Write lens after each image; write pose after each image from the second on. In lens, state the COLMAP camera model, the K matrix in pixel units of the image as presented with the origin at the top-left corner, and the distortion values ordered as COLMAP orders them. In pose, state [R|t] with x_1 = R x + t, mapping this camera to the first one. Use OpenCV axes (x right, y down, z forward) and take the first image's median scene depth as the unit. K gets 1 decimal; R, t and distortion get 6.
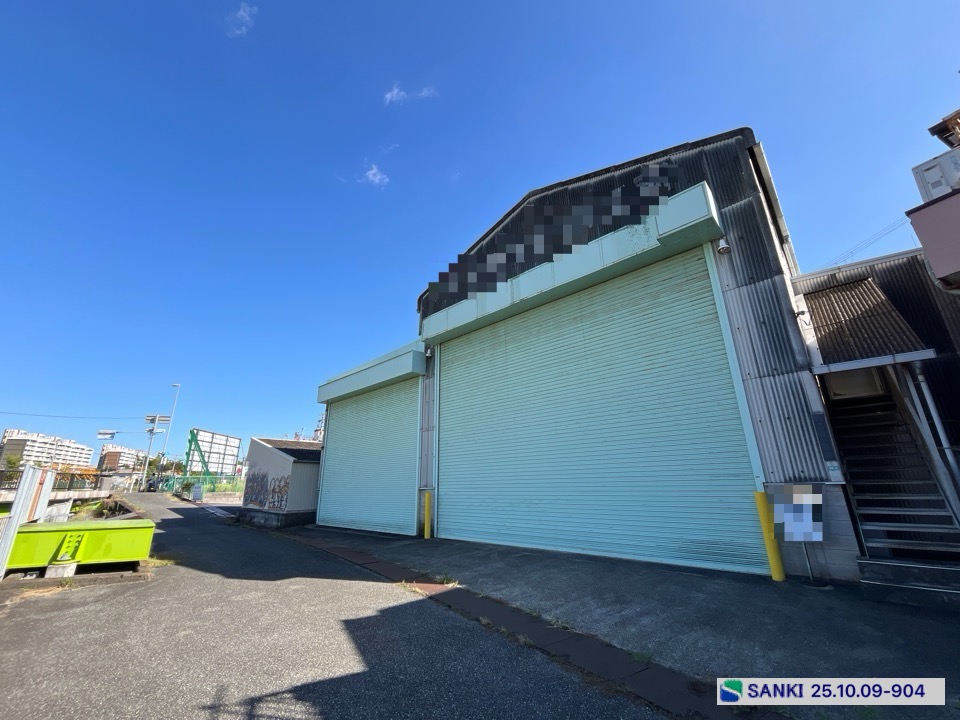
lens RADIAL K [[389.6, 0, 476.9], [0, 389.6, 360.8], [0, 0, 1]] dist [-0.002895, -0.000064]
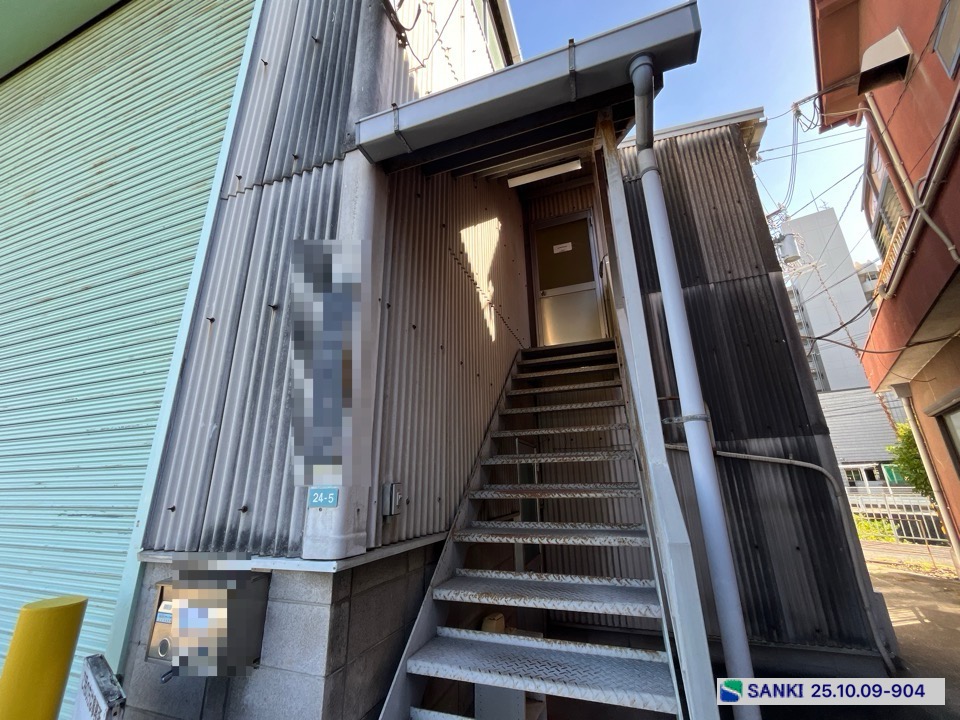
lens RADIAL K [[389.6, 0, 476.8], [0, 389.6, 362.5], [0, 0, 1]] dist [-0.002895, -0.000064]
pose [[0.915943, 0.121709, 0.382407, 0.518078], [-0.120381, 0.992347, -0.027500, 0.110105], [-0.382827, -0.020846, 0.923585, 0.432802]]
